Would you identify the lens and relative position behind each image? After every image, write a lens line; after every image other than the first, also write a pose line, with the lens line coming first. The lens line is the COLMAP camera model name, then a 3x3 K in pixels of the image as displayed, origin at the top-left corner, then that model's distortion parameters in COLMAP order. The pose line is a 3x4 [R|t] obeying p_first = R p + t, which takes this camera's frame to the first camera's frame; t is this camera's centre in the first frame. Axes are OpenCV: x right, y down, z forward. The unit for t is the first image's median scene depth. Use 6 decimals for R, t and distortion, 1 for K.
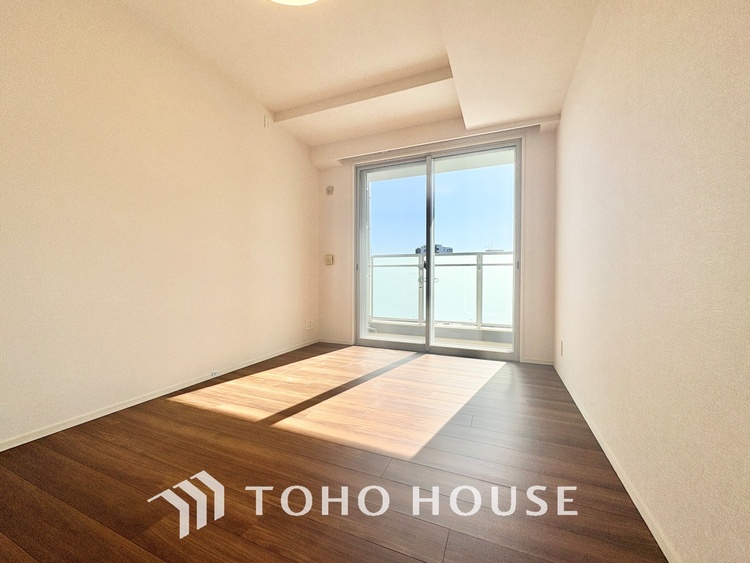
lens RADIAL K [[287.8, 0, 384.1], [0, 287.8, 279.8], [0, 0, 1]] dist [0.001429, 0.000094]
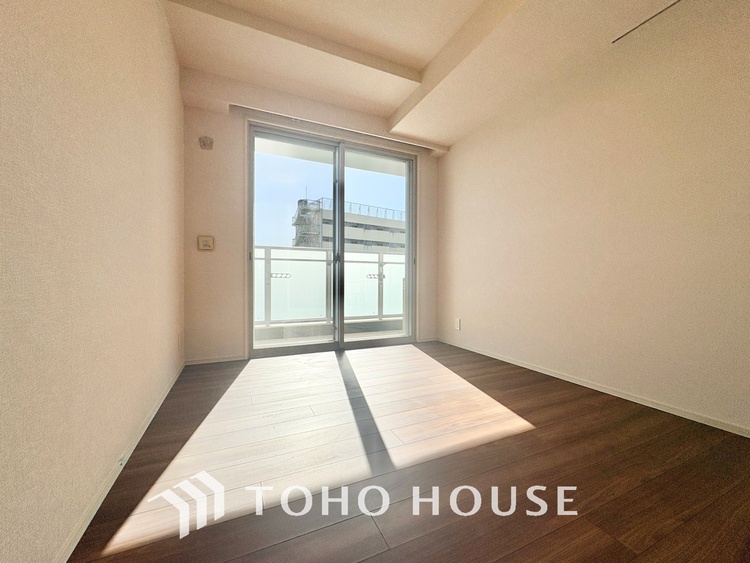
lens RADIAL K [[293.4, 0, 367.4], [0, 293.4, 284.3], [0, 0, 1]] dist [0.000315, -0.000019]
pose [[0.693019, -0.015013, 0.720763, -0.490379], [-0.004232, 0.999681, 0.024892, 0.008014], [-0.720907, -0.020300, 0.692734, 0.267274]]
